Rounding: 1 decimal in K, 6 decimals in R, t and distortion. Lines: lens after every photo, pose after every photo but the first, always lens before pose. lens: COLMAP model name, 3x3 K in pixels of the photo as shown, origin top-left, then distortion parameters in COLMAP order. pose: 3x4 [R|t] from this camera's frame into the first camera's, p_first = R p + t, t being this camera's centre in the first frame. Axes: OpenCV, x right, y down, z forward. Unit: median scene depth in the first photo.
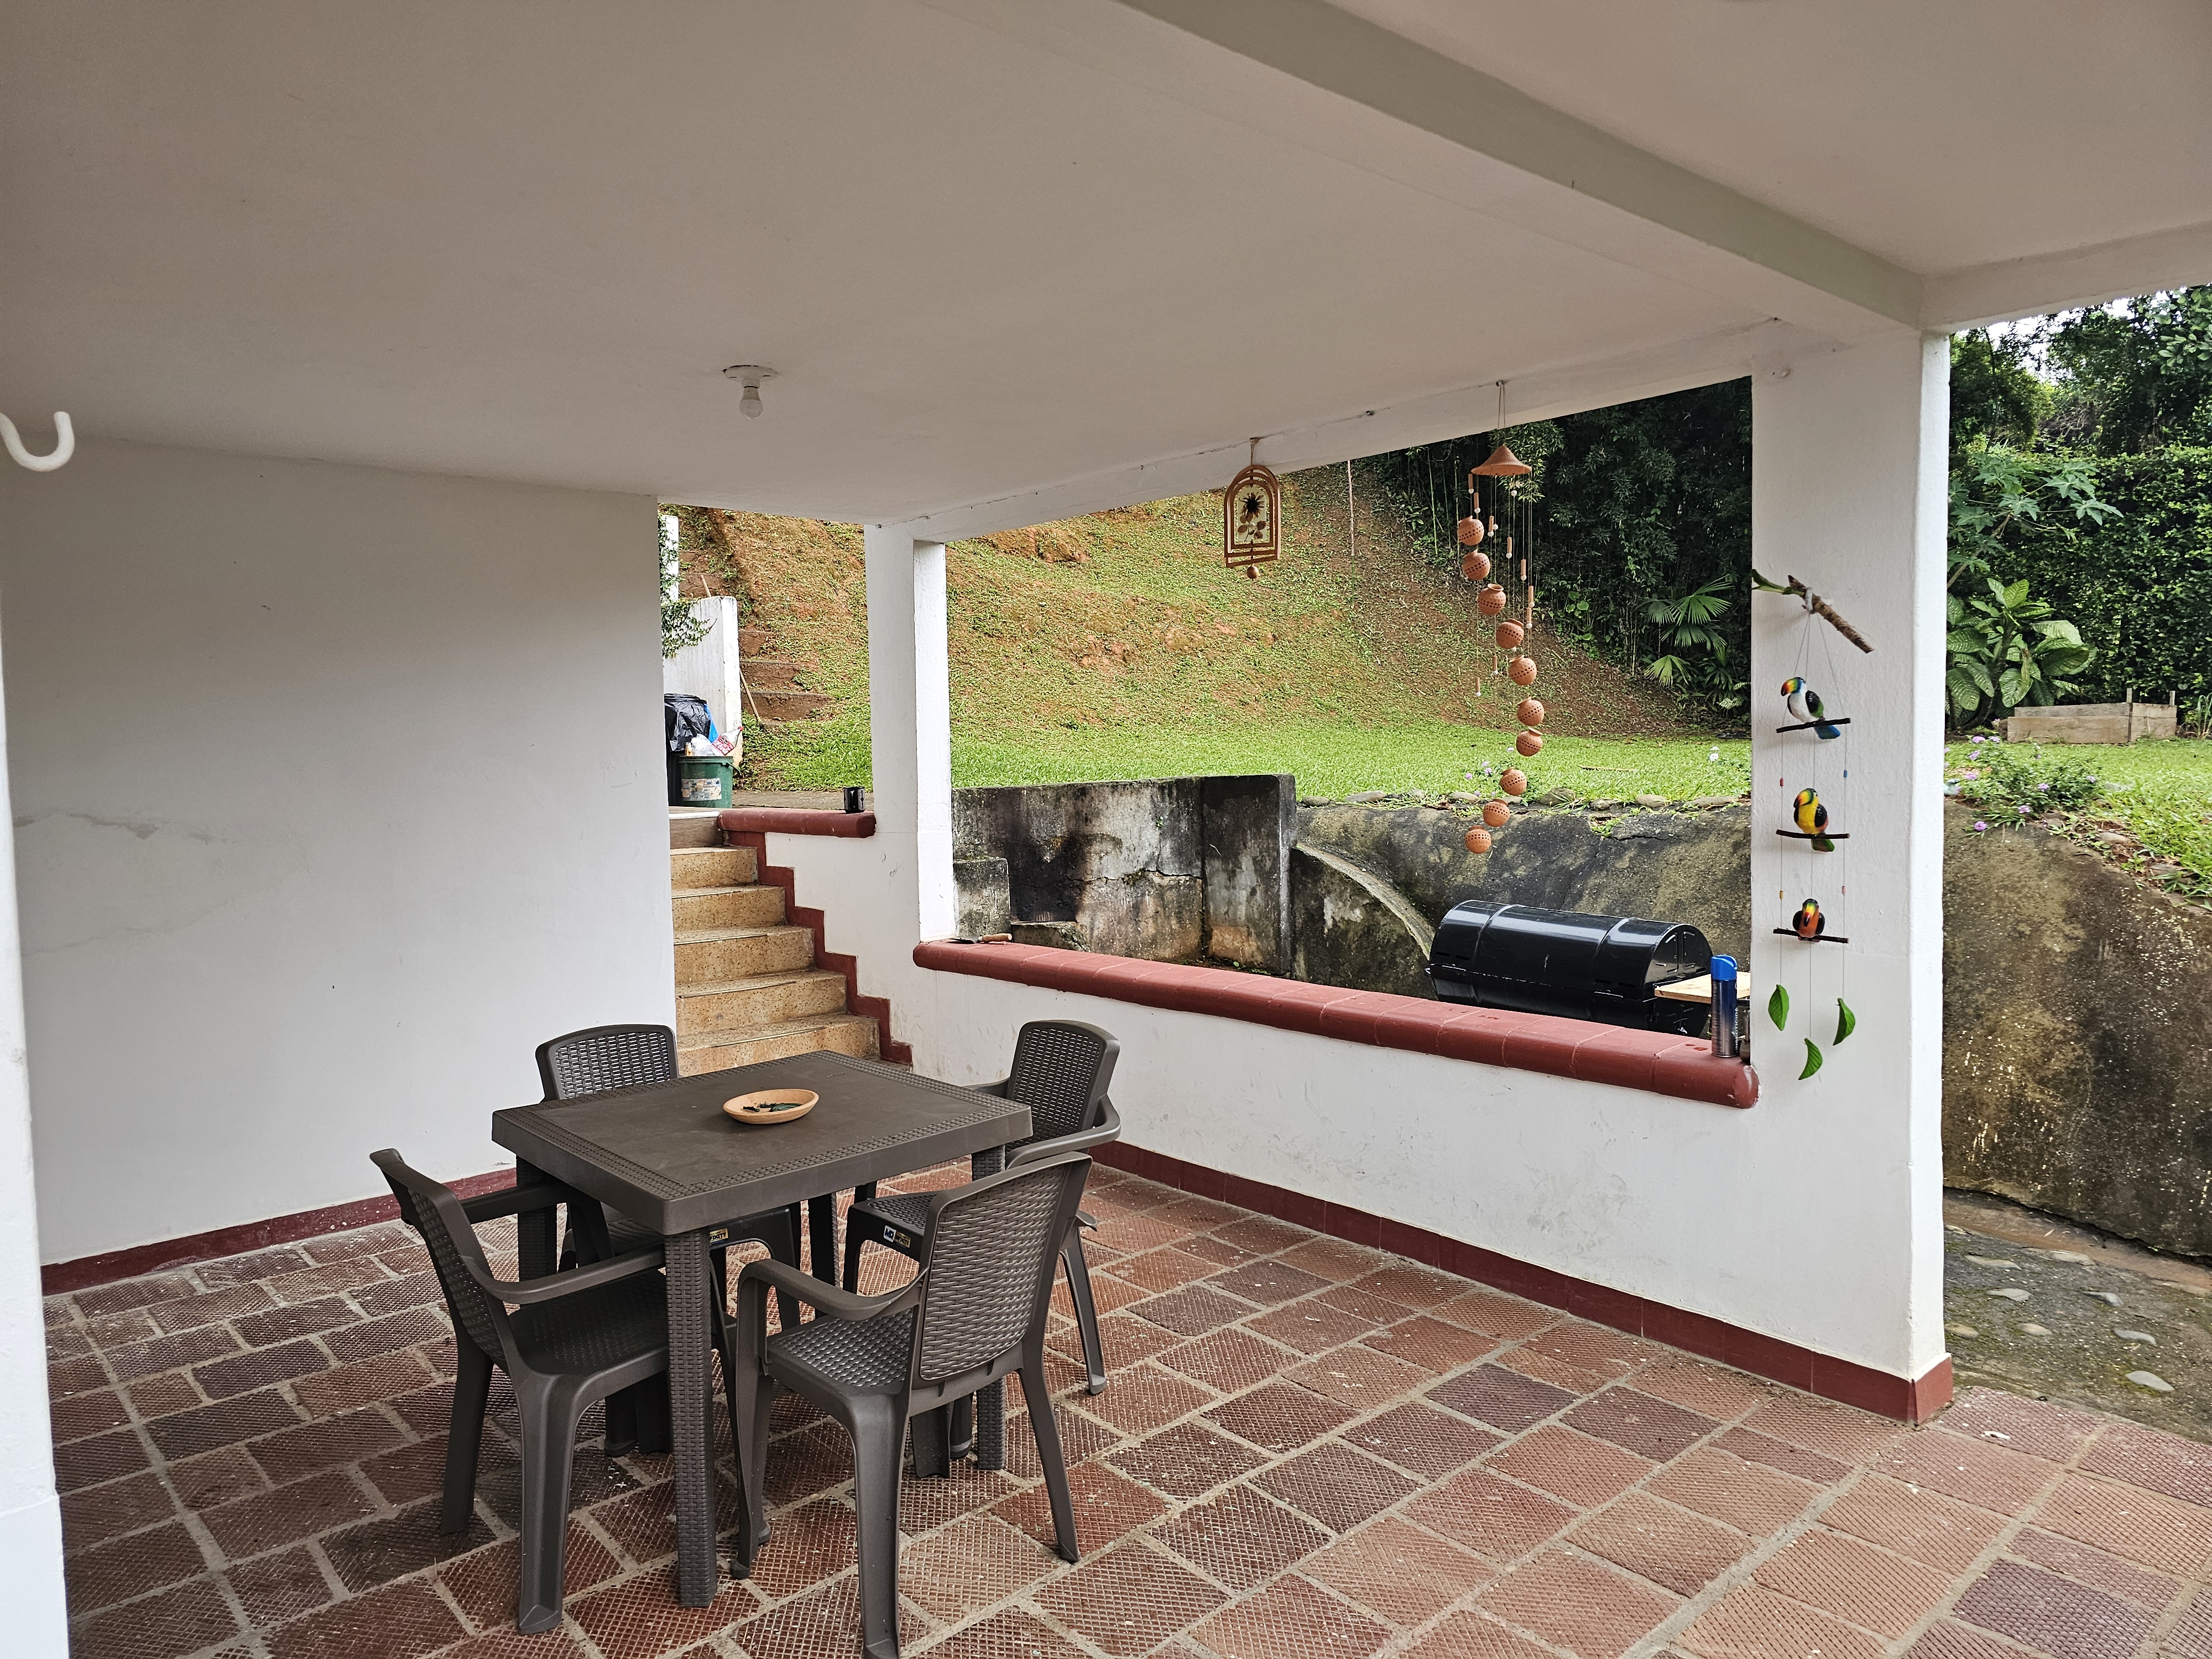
lens RADIAL K [[1477.8, 0, 1106.0], [0, 1477.8, 829.5], [0, 0, 1]] dist [0.099094, -0.077097]
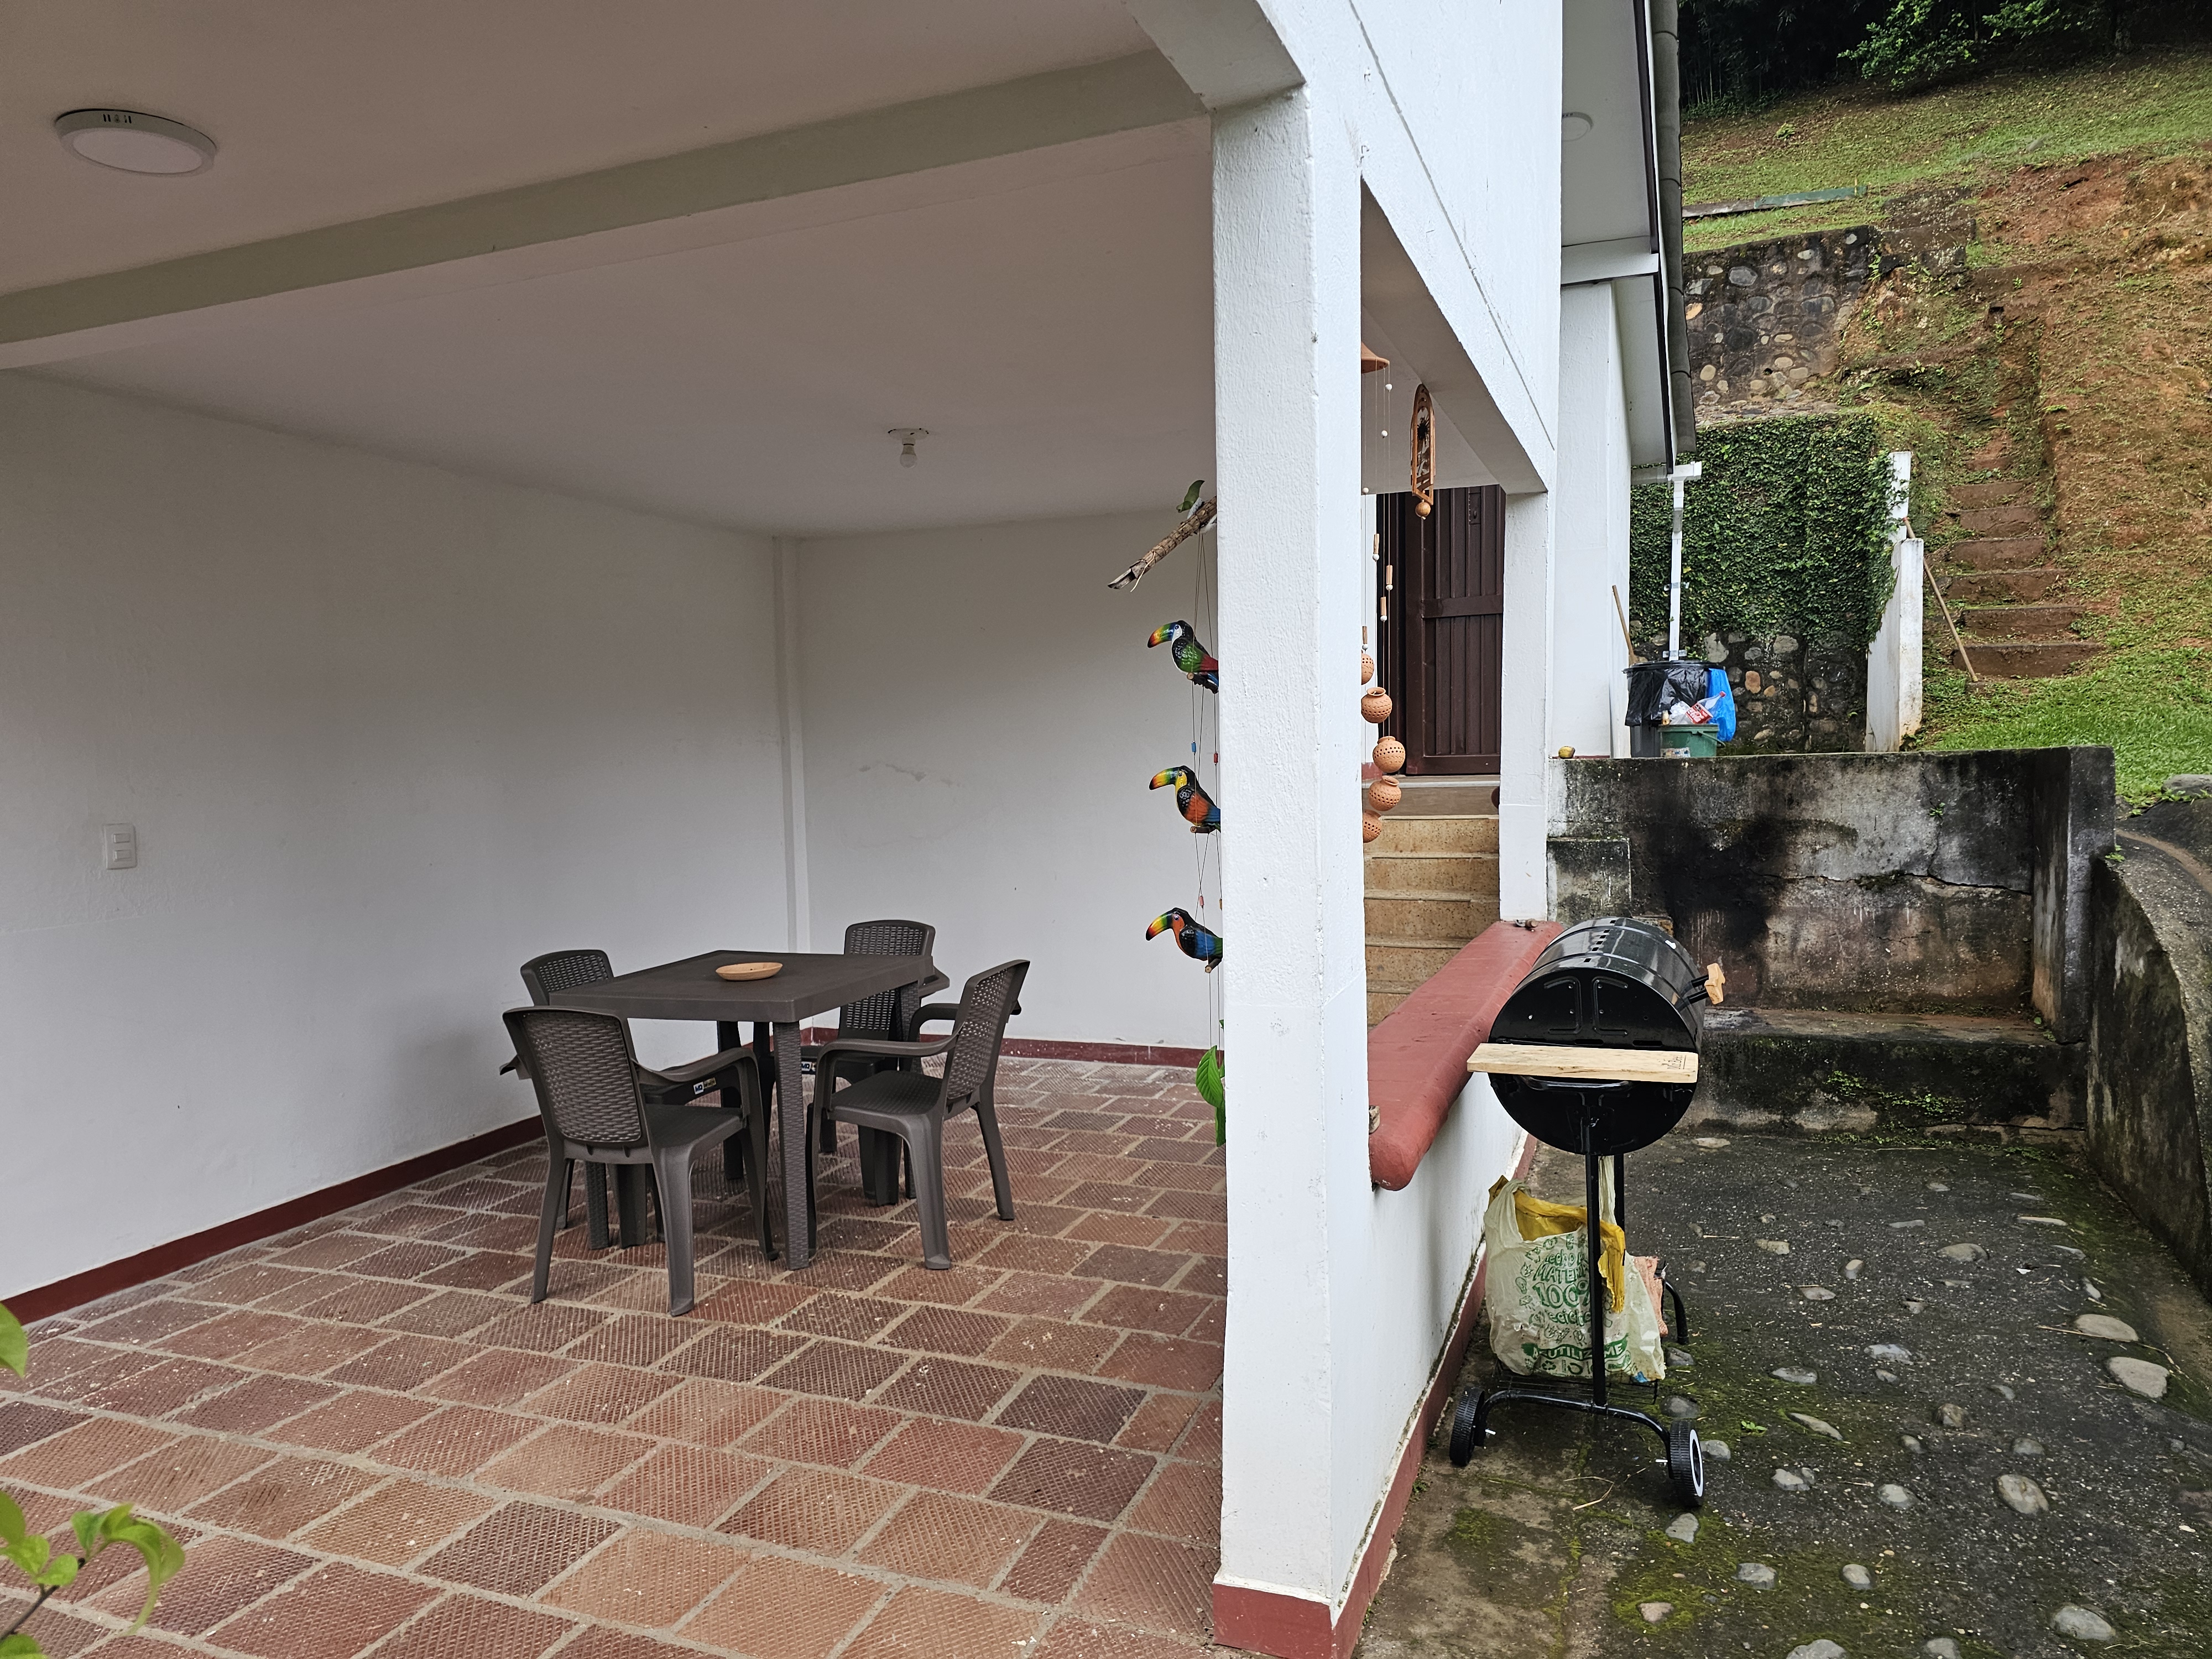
lens RADIAL K [[1501.4, 0, 1110.9], [0, 1501.4, 842.6], [0, 0, 1]] dist [0.095314, -0.079245]
pose [[0.431054, 0.063763, -0.900070, 0.575698], [-0.039956, 0.997870, 0.051556, -0.012425], [0.901441, 0.013740, 0.432684, 0.317547]]
